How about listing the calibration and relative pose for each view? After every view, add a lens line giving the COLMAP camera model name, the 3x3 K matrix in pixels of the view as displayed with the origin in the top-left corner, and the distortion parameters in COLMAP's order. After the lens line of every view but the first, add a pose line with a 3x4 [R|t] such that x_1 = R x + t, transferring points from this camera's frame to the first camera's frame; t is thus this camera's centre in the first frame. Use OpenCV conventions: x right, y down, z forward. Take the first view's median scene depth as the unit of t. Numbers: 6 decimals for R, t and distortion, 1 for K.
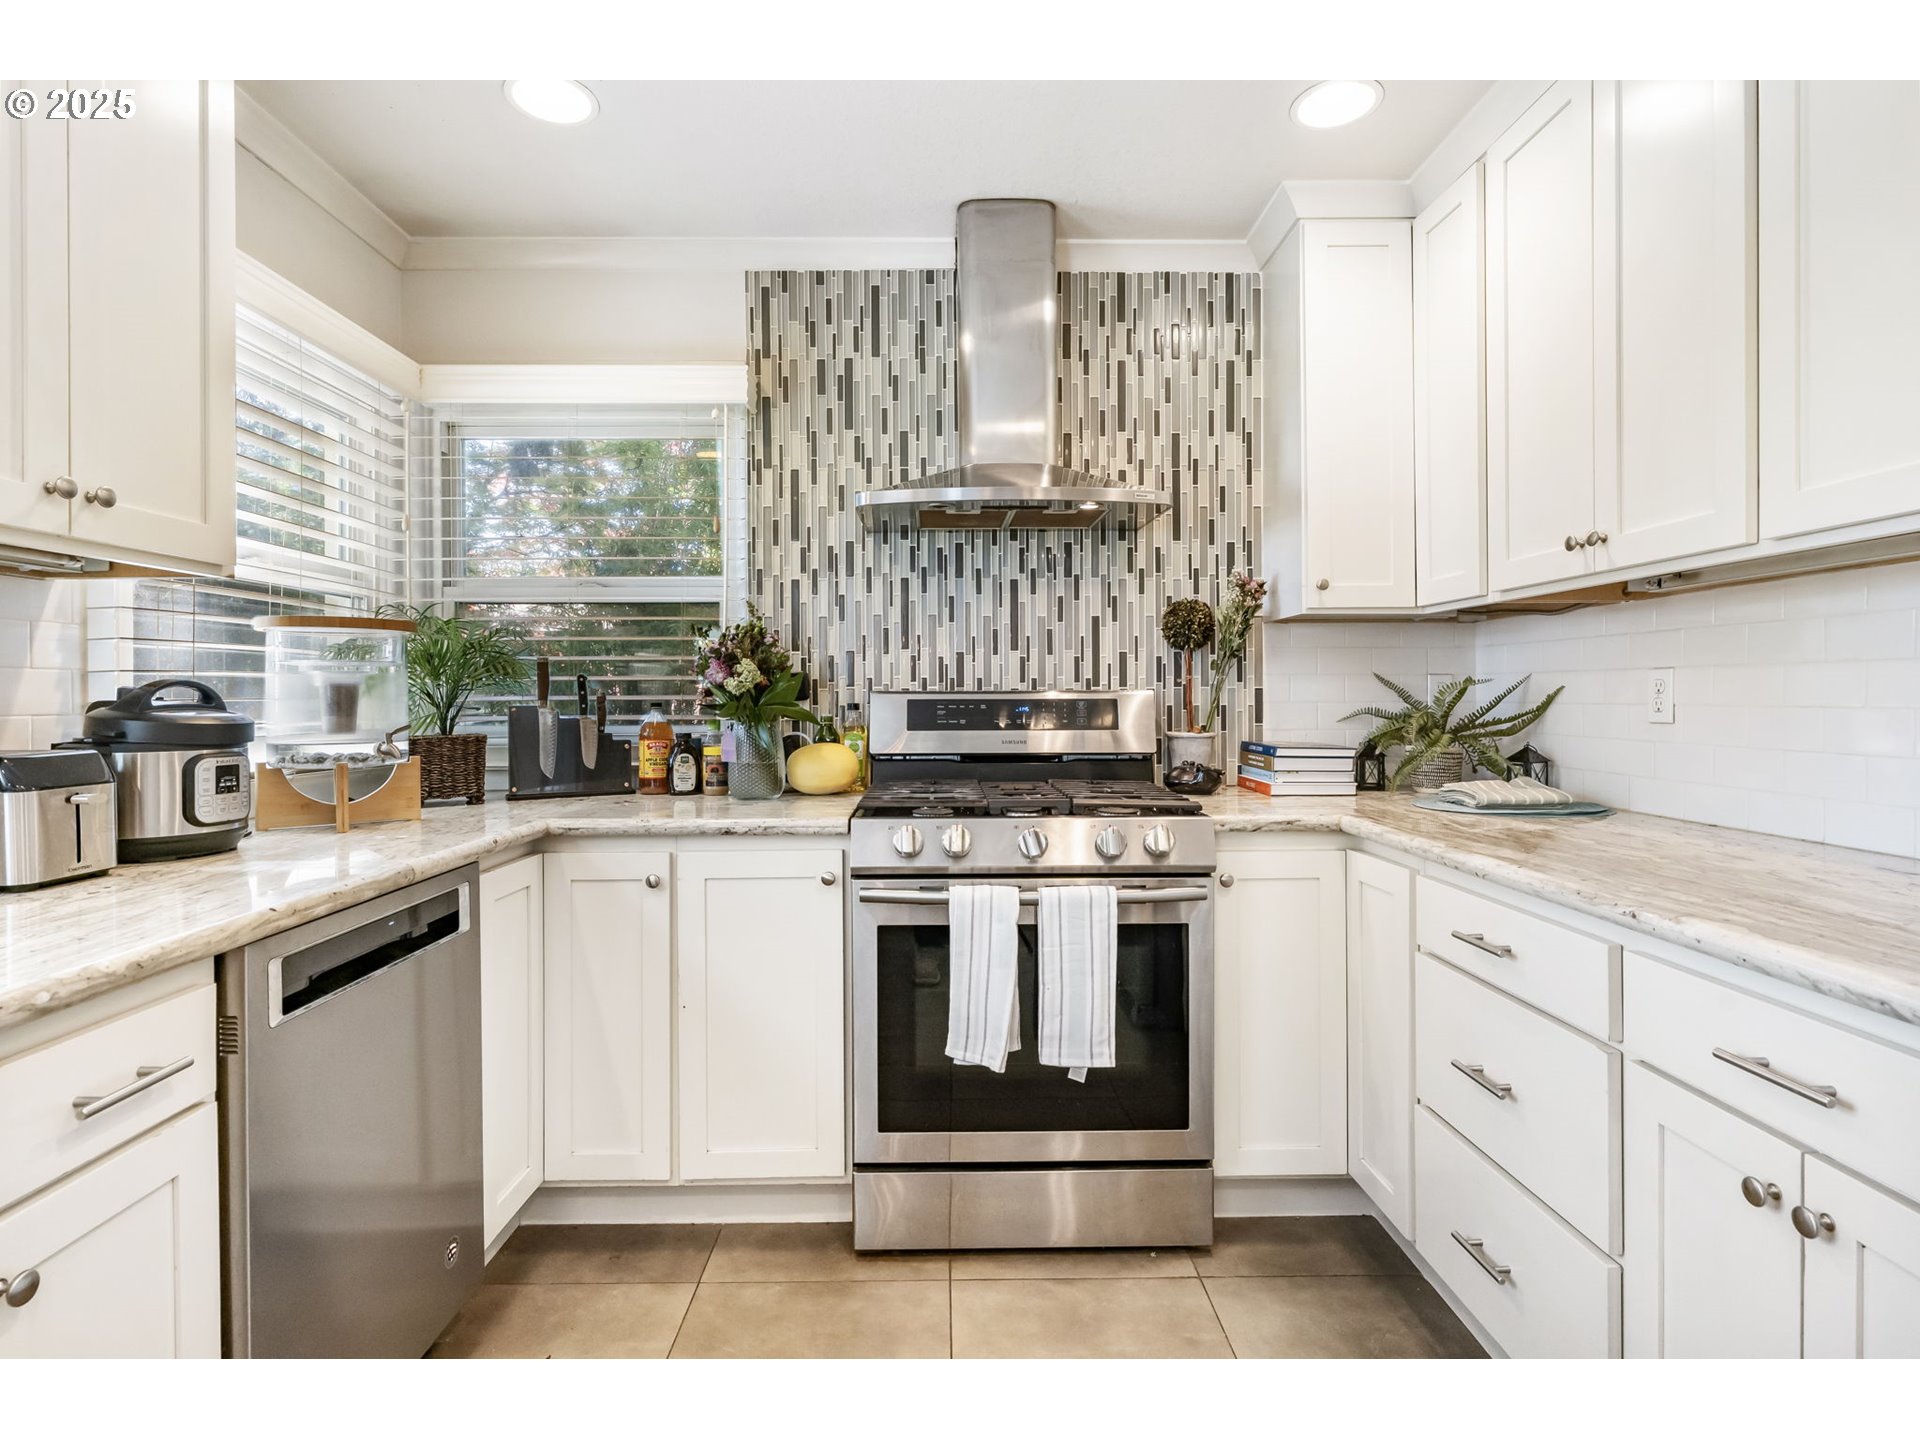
lens RADIAL K [[908.8, 0, 952.7], [0, 908.8, 705.6], [0, 0, 1]] dist [-0.002420, 0.001245]
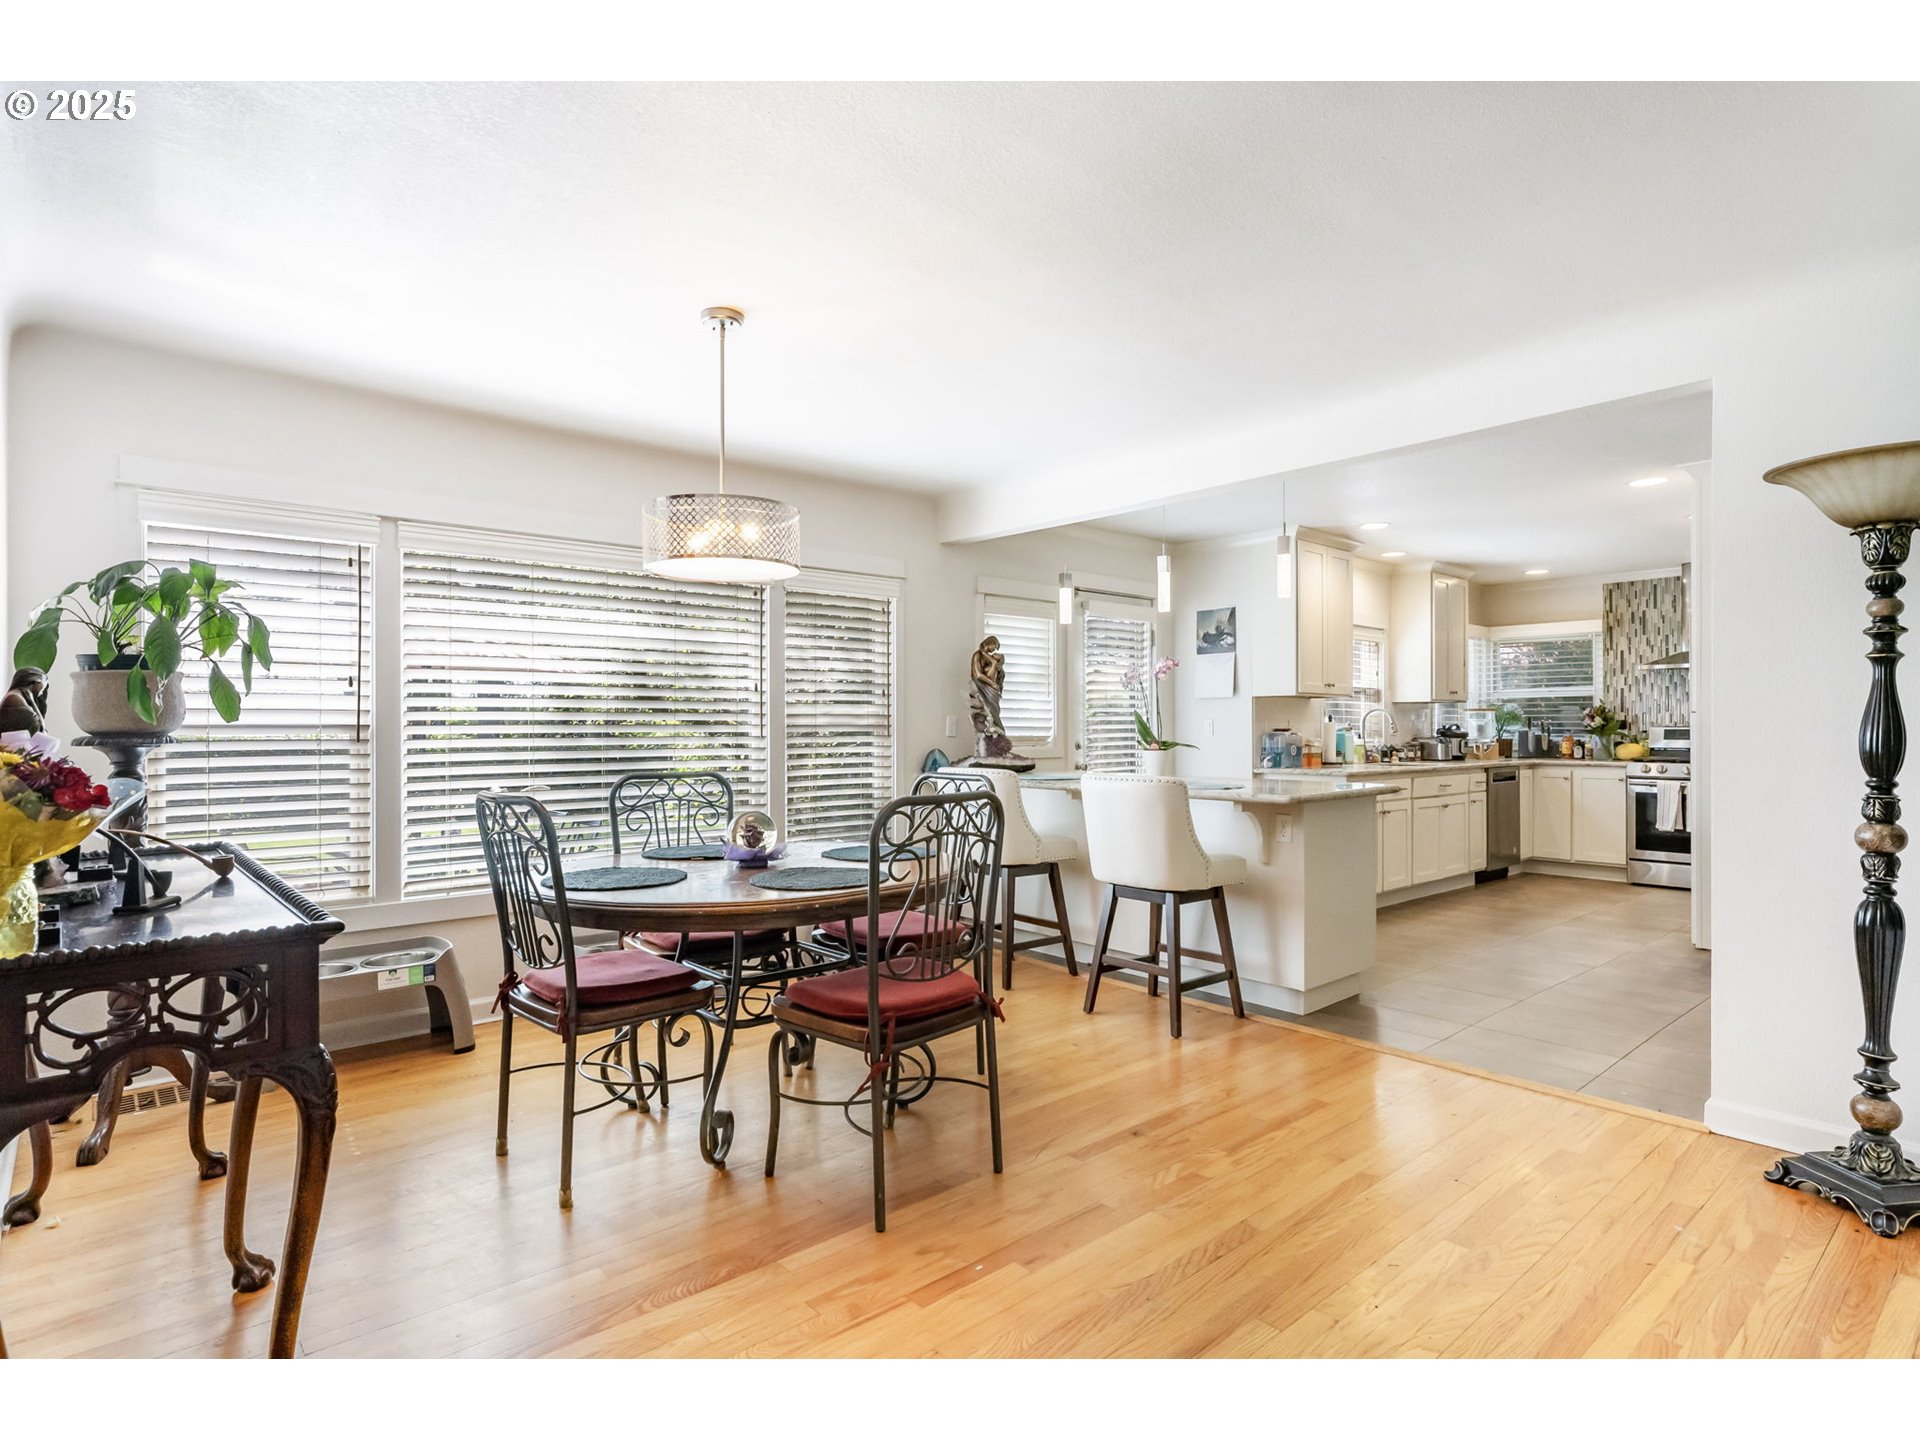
lens RADIAL K [[1001.6, 0, 954.0], [0, 1001.6, 717.9], [0, 0, 1]] dist [0.014625, 0.000967]
pose [[0.630138, -0.002441, -0.776480, 1.043987], [-0.007554, 0.999928, -0.009273, 0.004030], [0.776447, 0.011708, 0.630074, -2.857689]]
